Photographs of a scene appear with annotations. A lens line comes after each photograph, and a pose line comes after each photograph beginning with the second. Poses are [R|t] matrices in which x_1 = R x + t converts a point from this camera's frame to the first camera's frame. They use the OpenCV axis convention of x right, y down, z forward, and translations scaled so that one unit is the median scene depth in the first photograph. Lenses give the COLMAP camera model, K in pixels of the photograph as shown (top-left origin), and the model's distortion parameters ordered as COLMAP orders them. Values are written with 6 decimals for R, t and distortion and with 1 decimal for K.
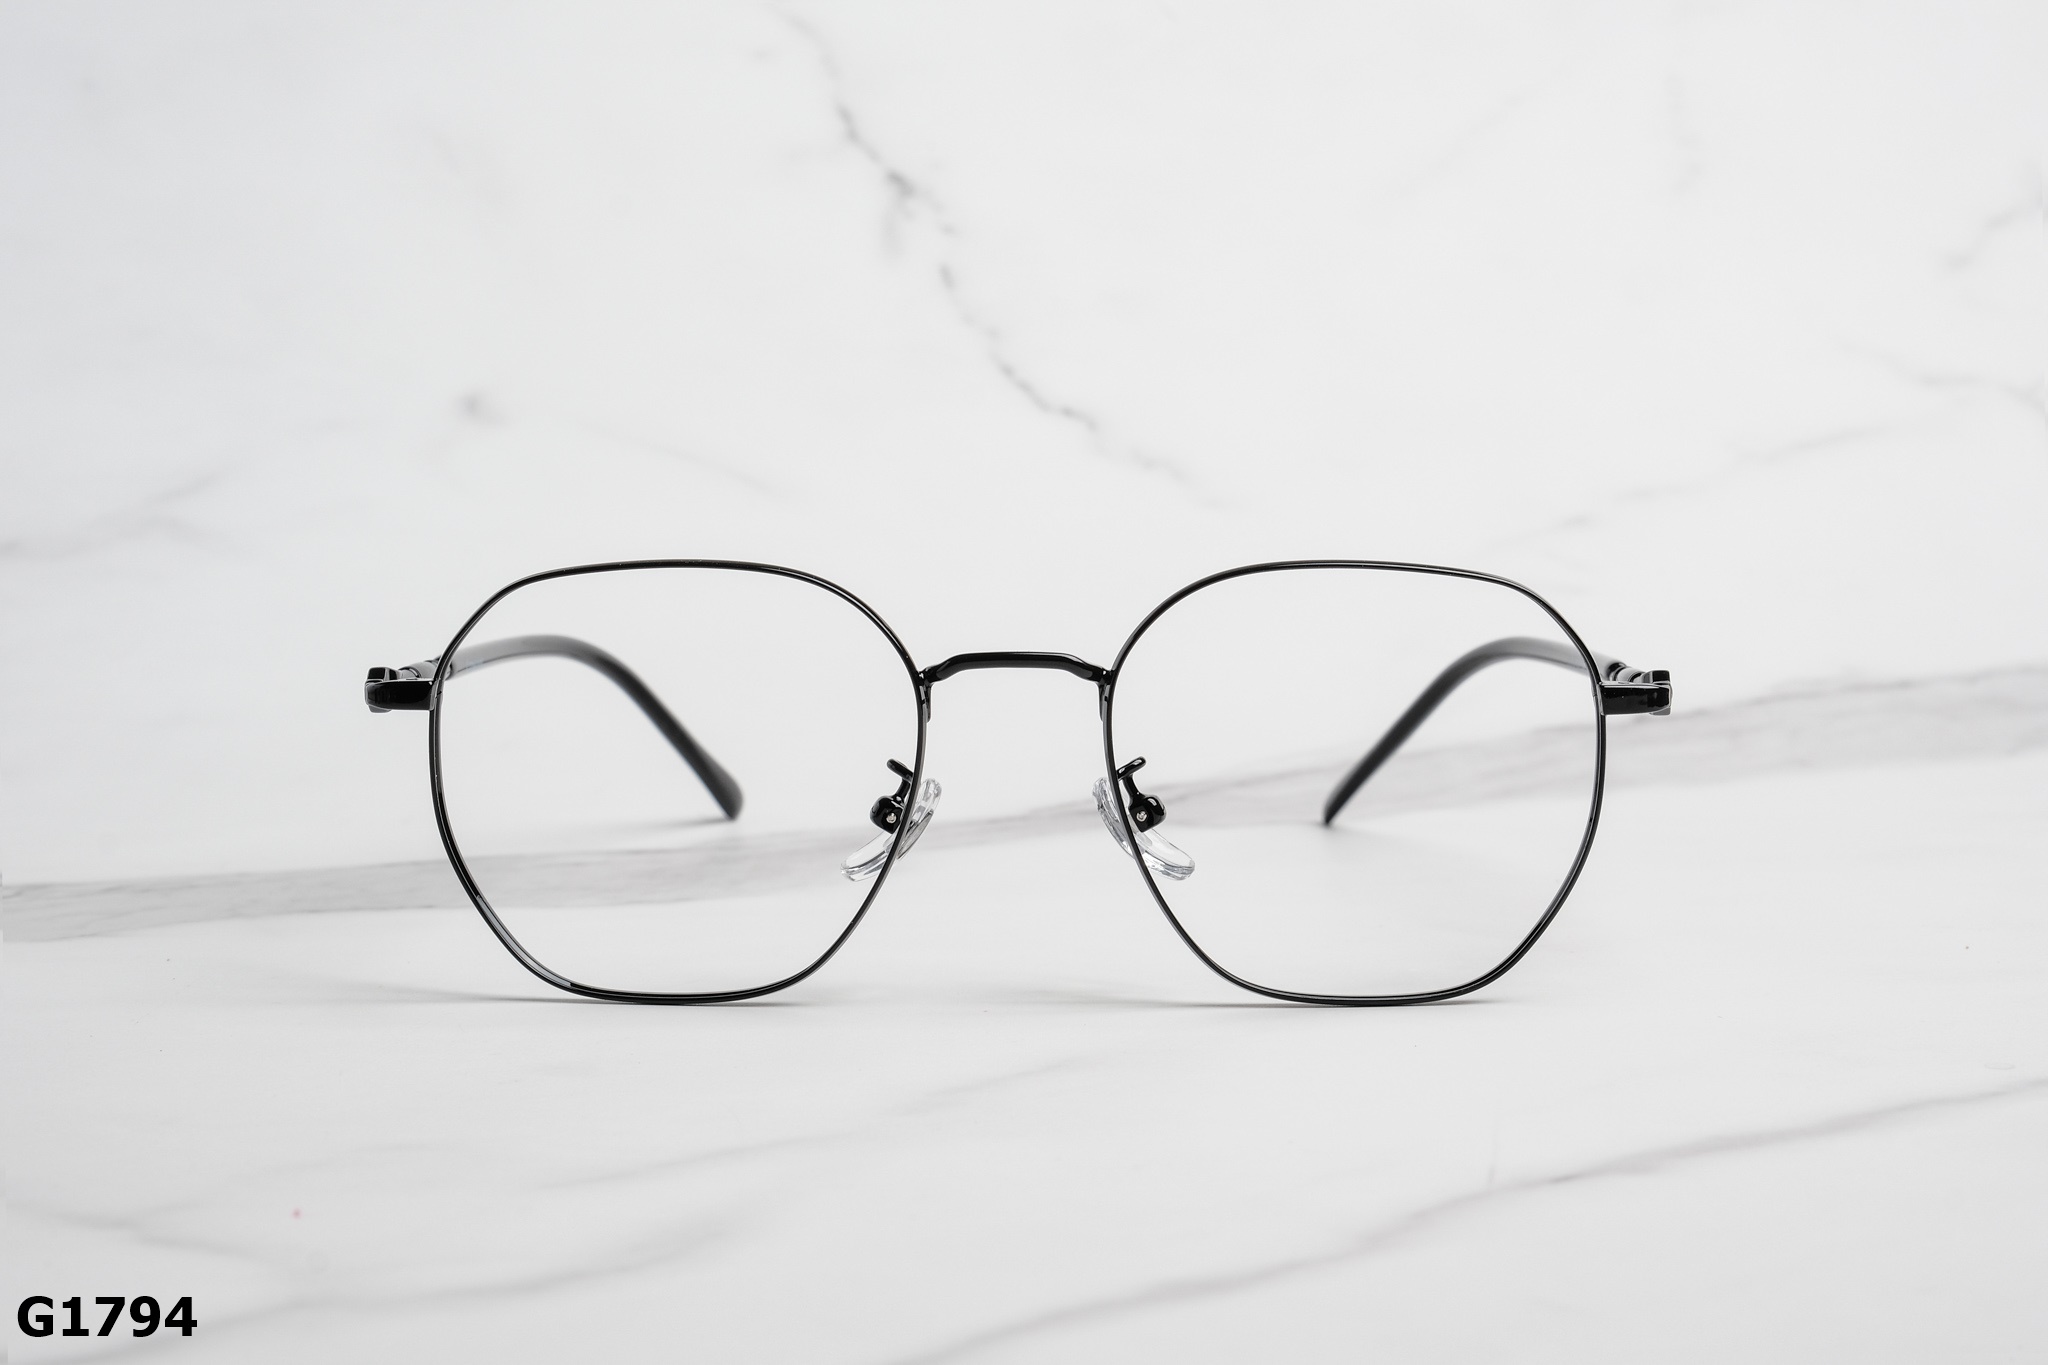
lens RADIAL K [[3520.6, 0, 1024.0], [0, 3520.6, 682.5], [0, 0, 1]] dist [-0.119148, 0.205281]
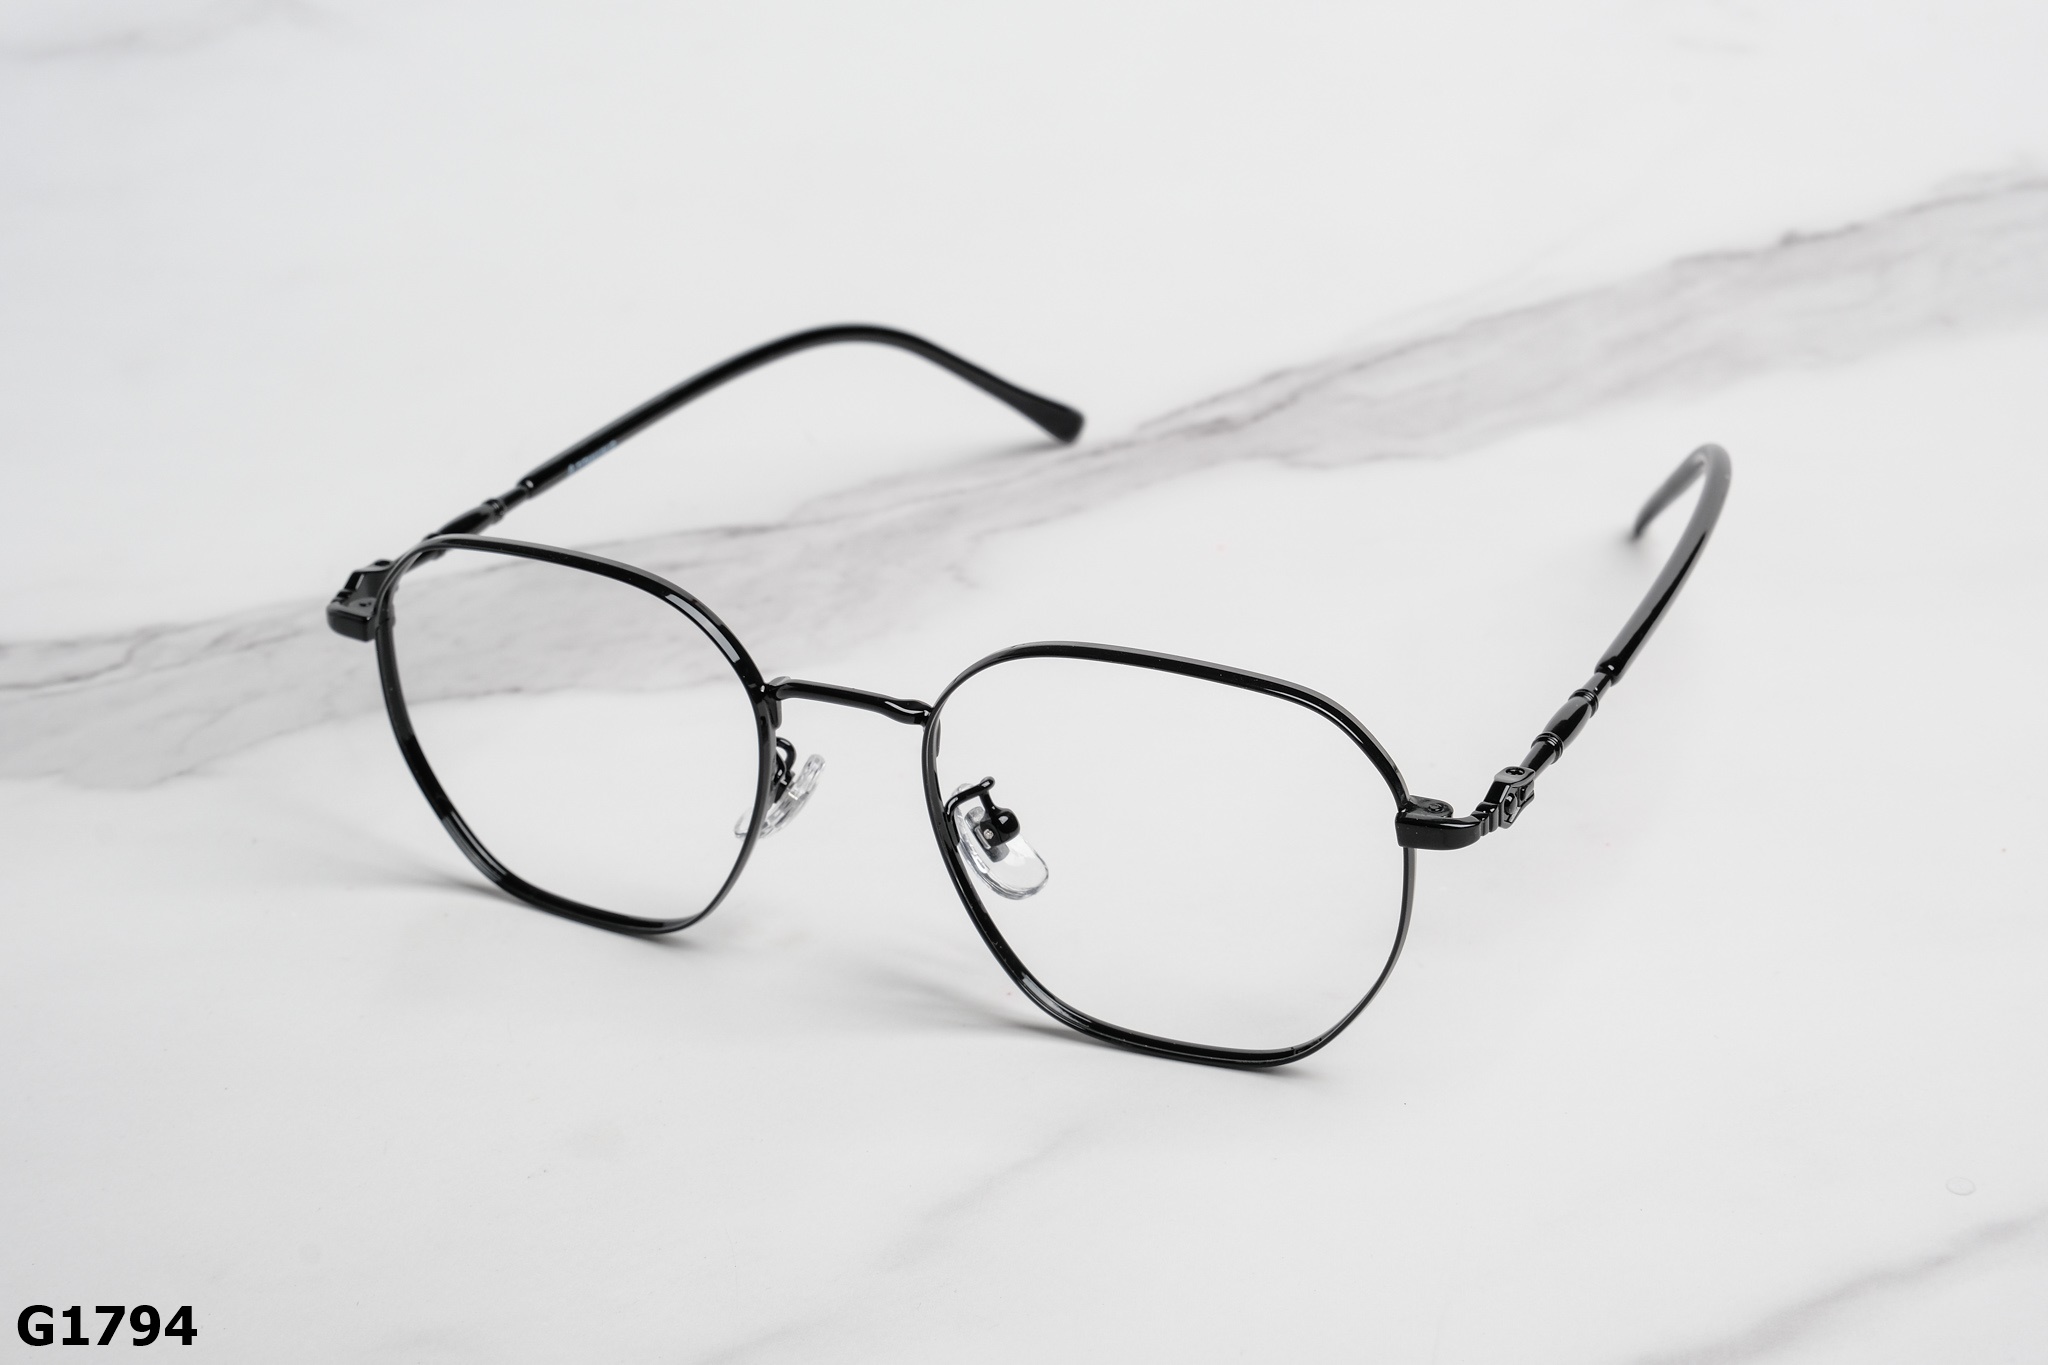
lens RADIAL K [[3520.6, 0, 1024.0], [0, 3520.6, 682.5], [0, 0, 1]] dist [-0.119148, 0.205281]
pose [[0.995803, 0.013623, -0.090499, 0.061369], [0.021532, 0.926228, 0.376348, -0.273181], [0.088950, -0.376717, 0.922048, 0.051715]]
